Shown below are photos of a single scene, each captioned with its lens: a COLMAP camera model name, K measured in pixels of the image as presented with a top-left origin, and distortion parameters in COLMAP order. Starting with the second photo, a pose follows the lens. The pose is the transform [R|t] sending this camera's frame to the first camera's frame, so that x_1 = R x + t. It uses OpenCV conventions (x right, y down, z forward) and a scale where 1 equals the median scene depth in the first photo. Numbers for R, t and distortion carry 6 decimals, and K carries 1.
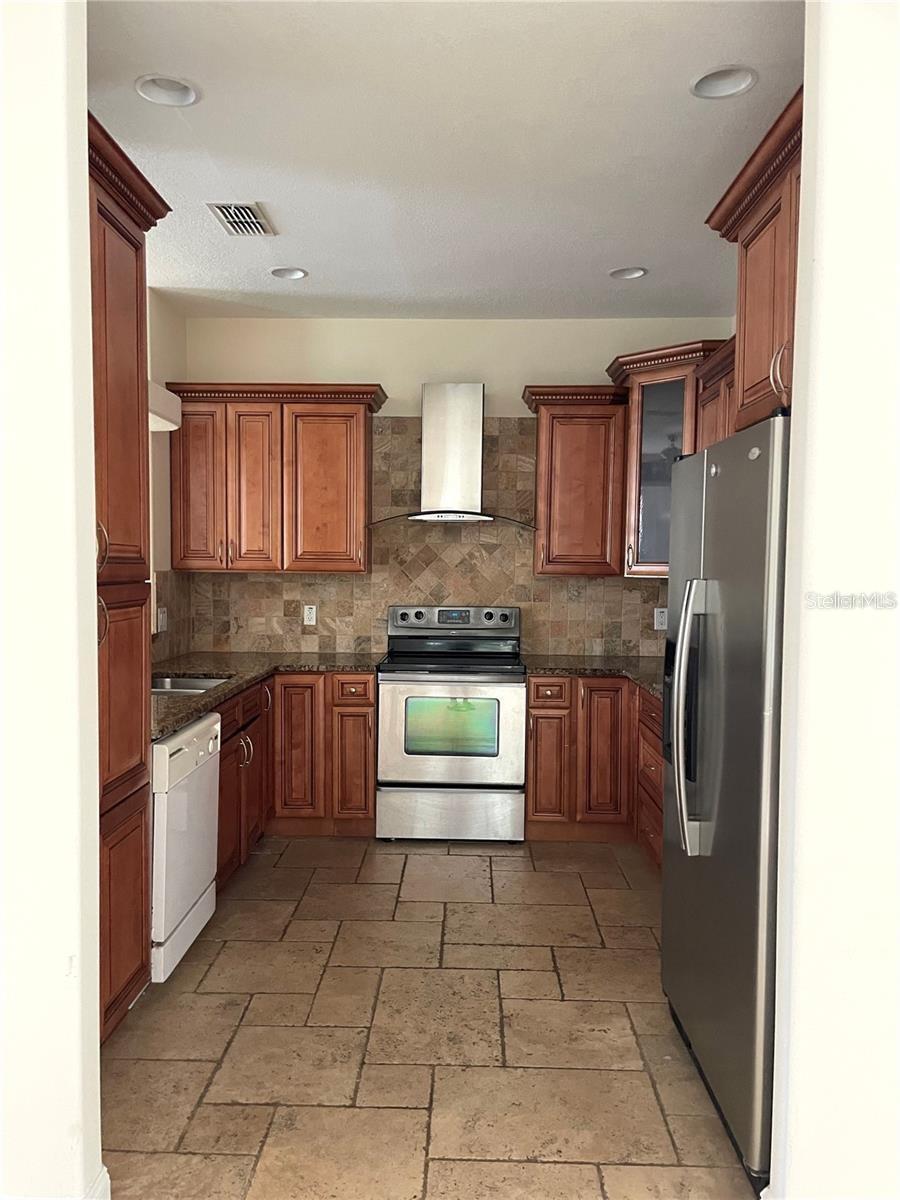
lens RADIAL K [[916.8, 0, 448.1], [0, 916.8, 604.9], [0, 0, 1]] dist [0.051191, -0.038249]
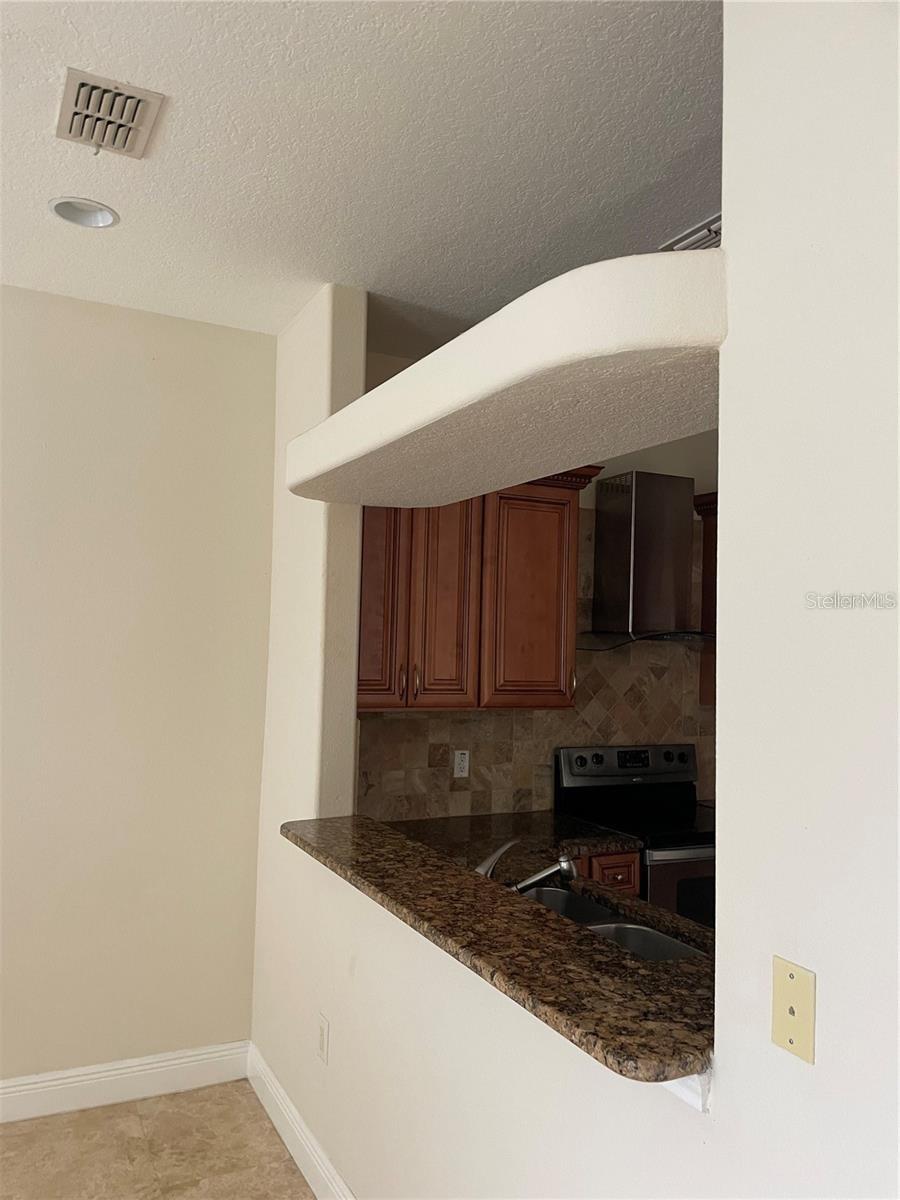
lens RADIAL K [[916.8, 0, 455.8], [0, 916.8, 606.1], [0, 0, 1]] dist [0.051191, -0.038249]
pose [[0.875233, 0.035107, 0.482426, -0.508282], [-0.000125, 0.997379, -0.072355, -0.060517], [-0.483702, 0.063267, 0.872943, 0.361992]]
